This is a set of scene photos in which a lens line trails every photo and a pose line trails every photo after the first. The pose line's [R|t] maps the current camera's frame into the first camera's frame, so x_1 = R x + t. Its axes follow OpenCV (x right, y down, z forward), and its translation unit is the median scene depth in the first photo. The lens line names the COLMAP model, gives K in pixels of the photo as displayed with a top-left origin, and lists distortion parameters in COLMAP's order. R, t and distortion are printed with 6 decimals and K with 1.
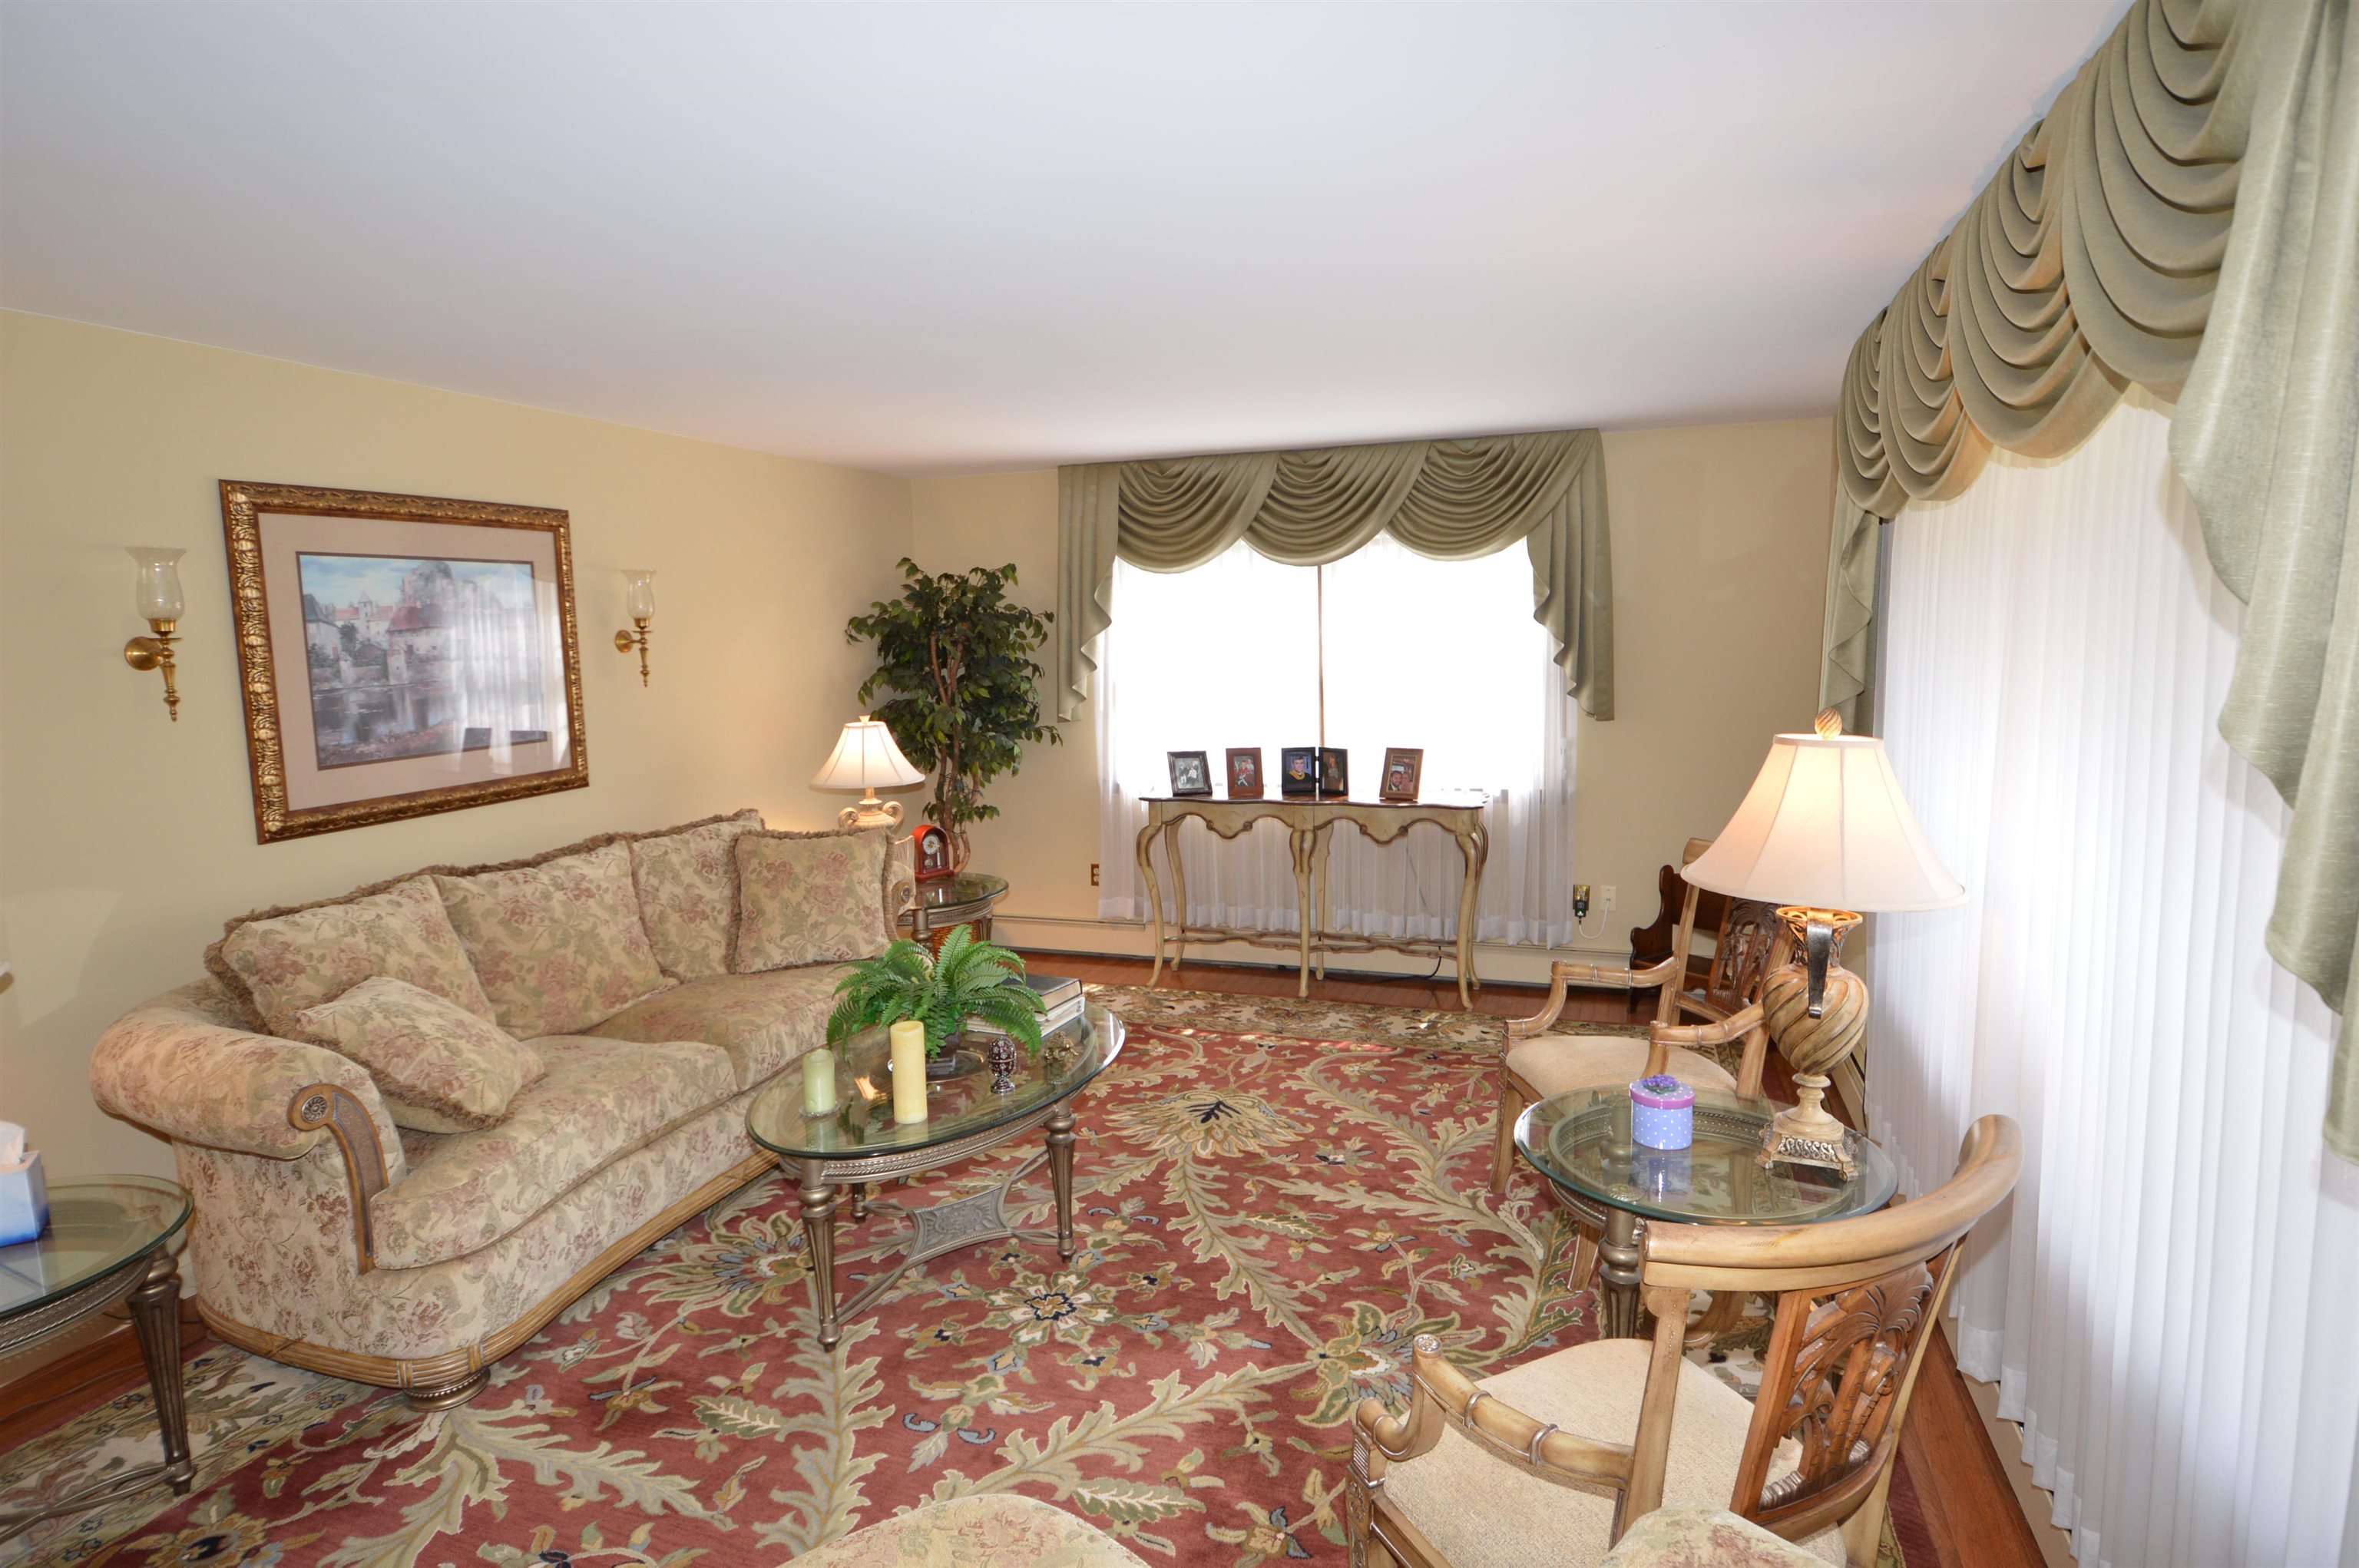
lens RADIAL K [[1336.5, 0, 1179.5], [0, 1336.5, 784.0], [0, 0, 1]] dist [0.001079, 0.000389]
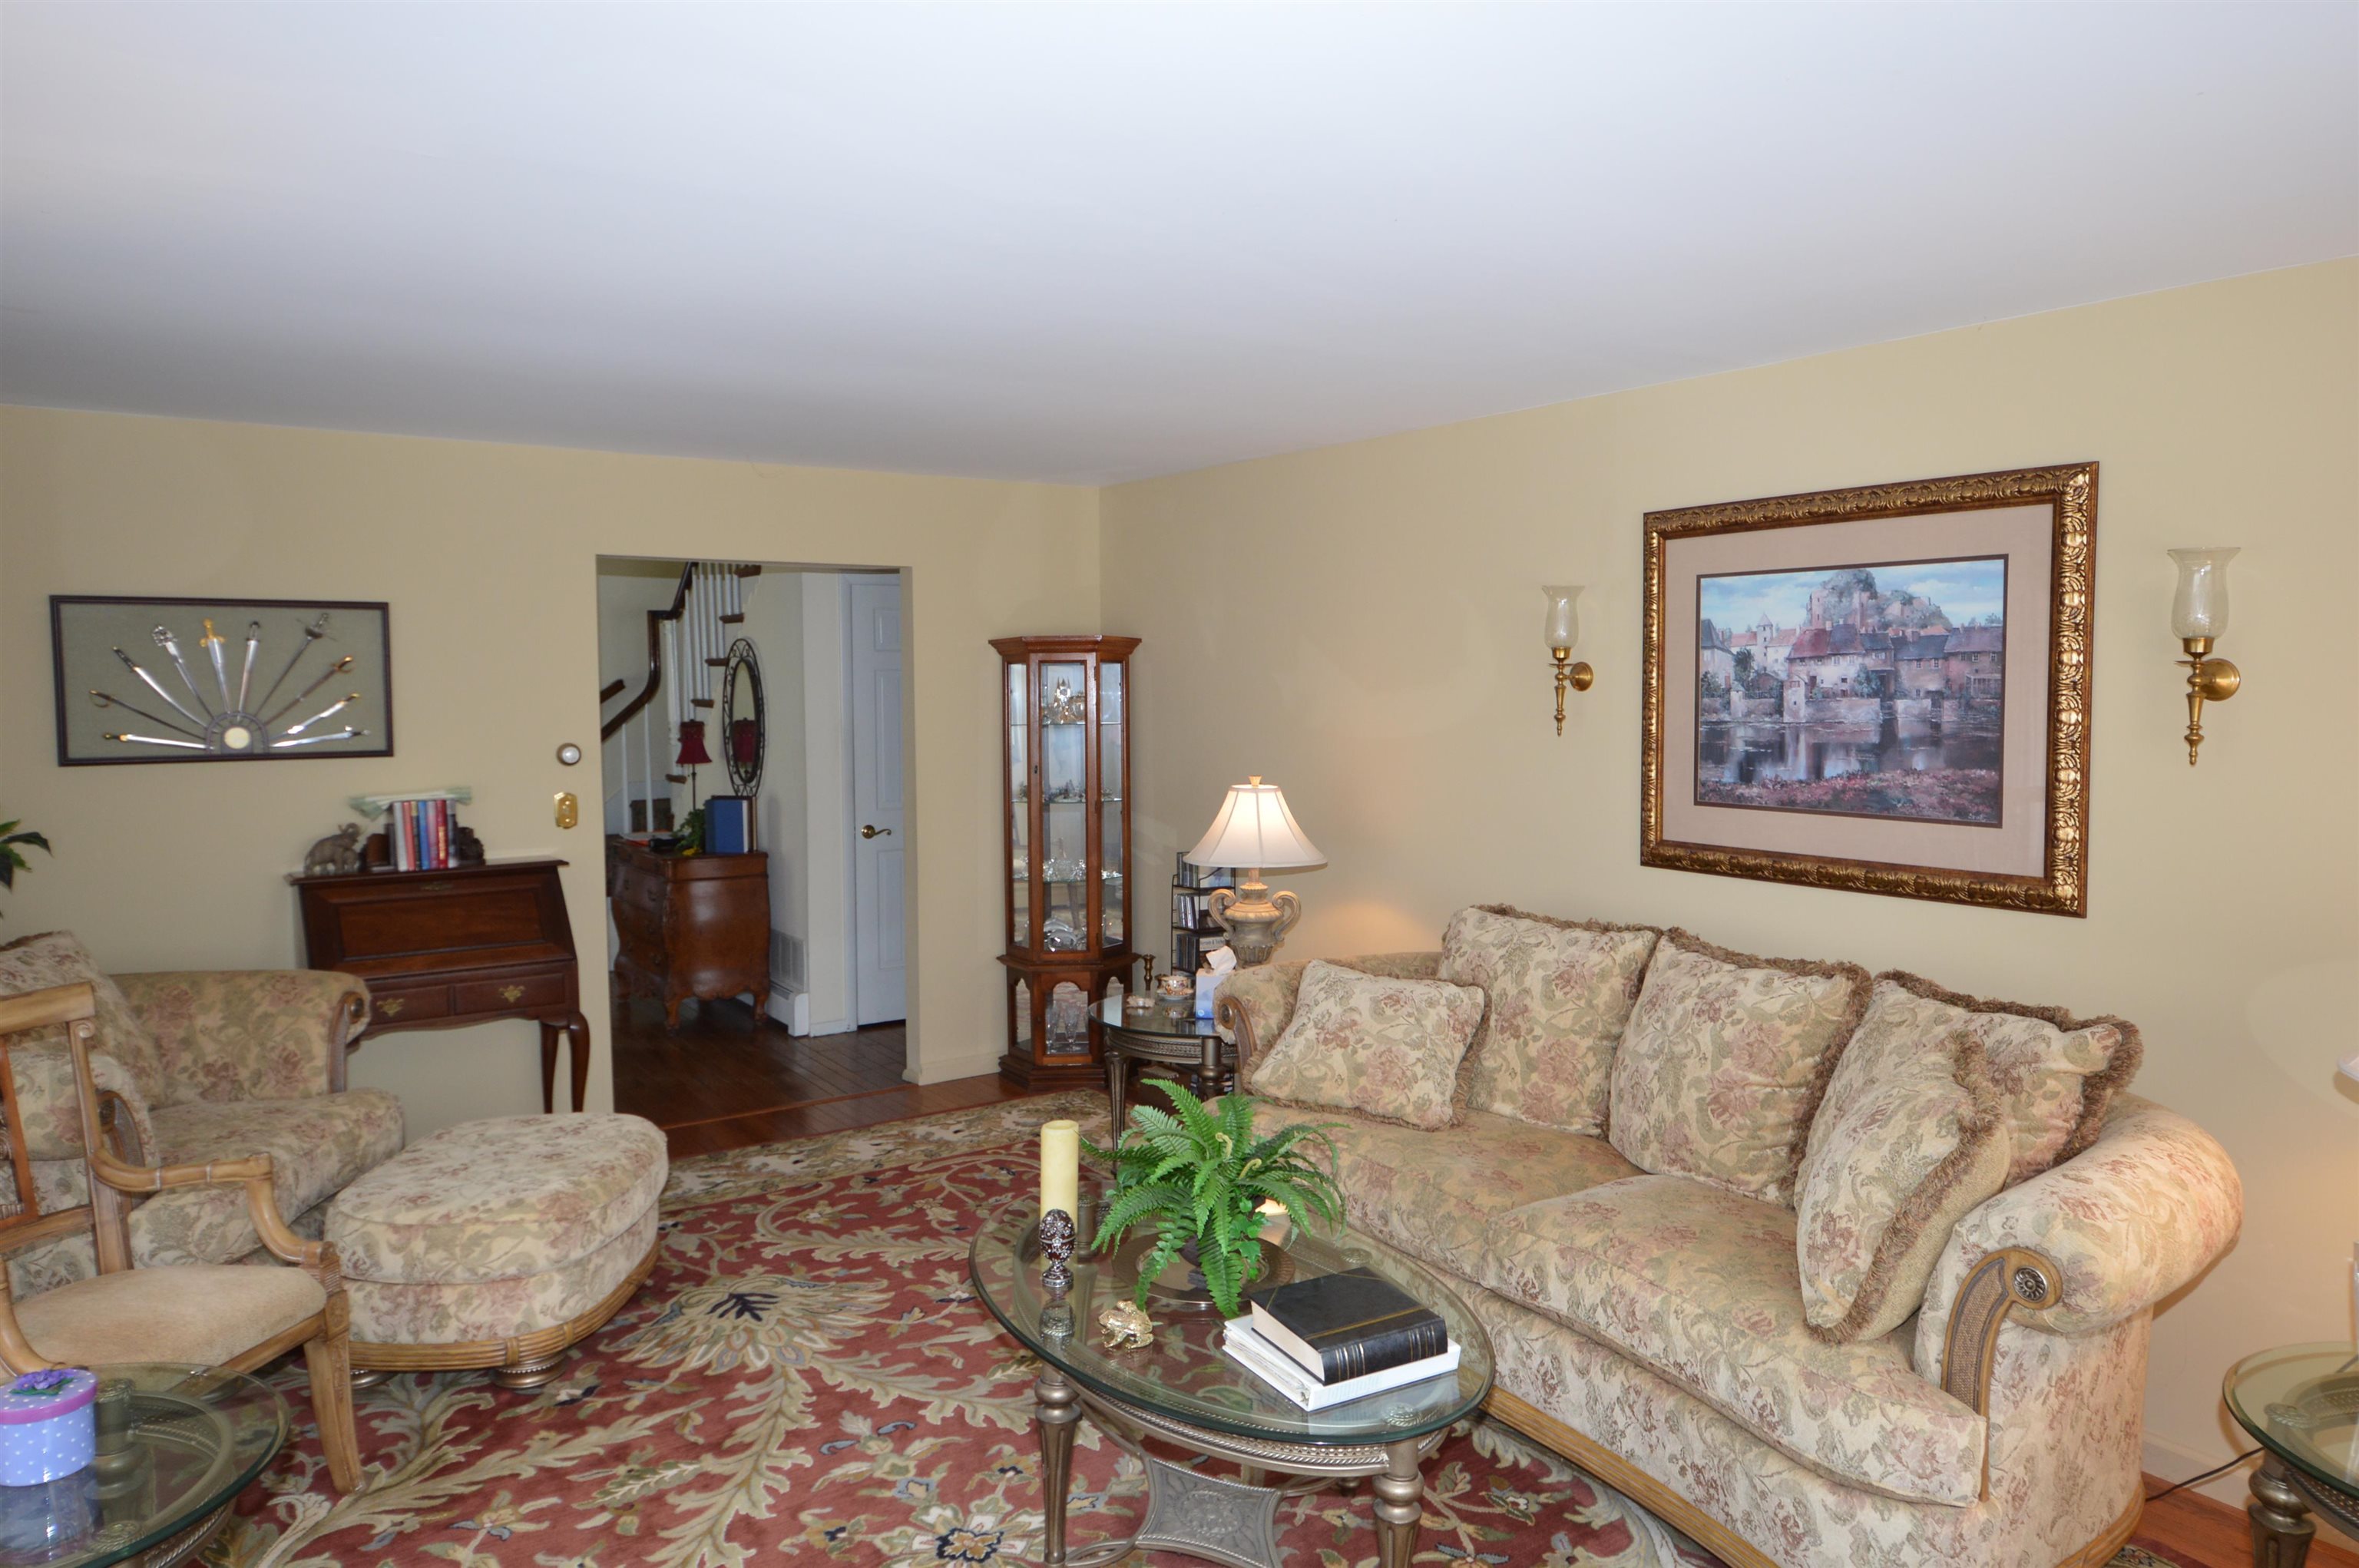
lens RADIAL K [[1556.2, 0, 1181.8], [0, 1556.2, 774.3], [0, 0, 1]] dist [0.025384, -0.000377]
pose [[-0.610395, 0.073049, -0.788721, 0.433637], [-0.083003, 0.984358, 0.155404, -0.168240], [0.787736, 0.160324, -0.594784, 1.330425]]
